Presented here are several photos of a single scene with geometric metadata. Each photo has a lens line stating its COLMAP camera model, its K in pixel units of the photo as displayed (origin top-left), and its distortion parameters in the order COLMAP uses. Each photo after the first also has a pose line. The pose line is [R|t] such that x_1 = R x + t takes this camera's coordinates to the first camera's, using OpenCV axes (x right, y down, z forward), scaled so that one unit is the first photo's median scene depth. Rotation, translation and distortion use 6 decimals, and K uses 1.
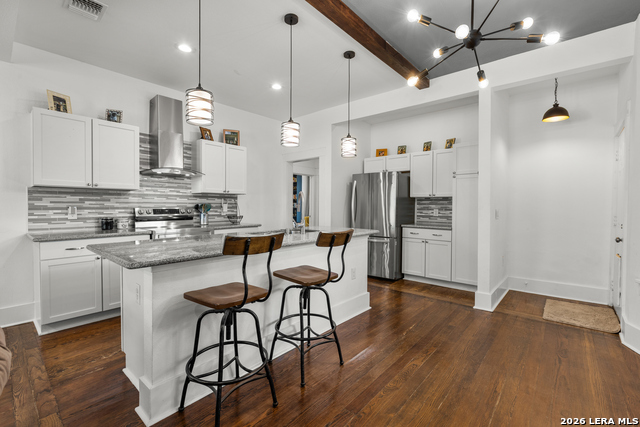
lens RADIAL K [[289.1, 0, 320.6], [0, 289.1, 211.1], [0, 0, 1]] dist [0.000815, 0.000058]
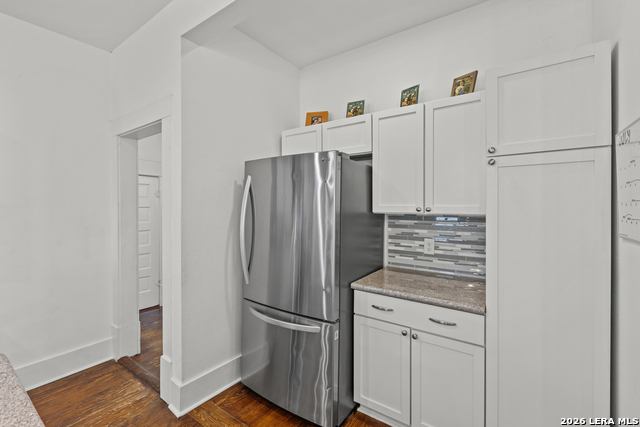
lens RADIAL K [[289.1, 0, 319.5], [0, 289.1, 213.6], [0, 0, 1]] dist [0.000815, 0.000058]
pose [[0.996276, -0.013563, 0.085149, 0.190603], [0.012457, 0.999831, 0.013509, -0.053326], [-0.085318, -0.012398, 0.996277, 0.565531]]
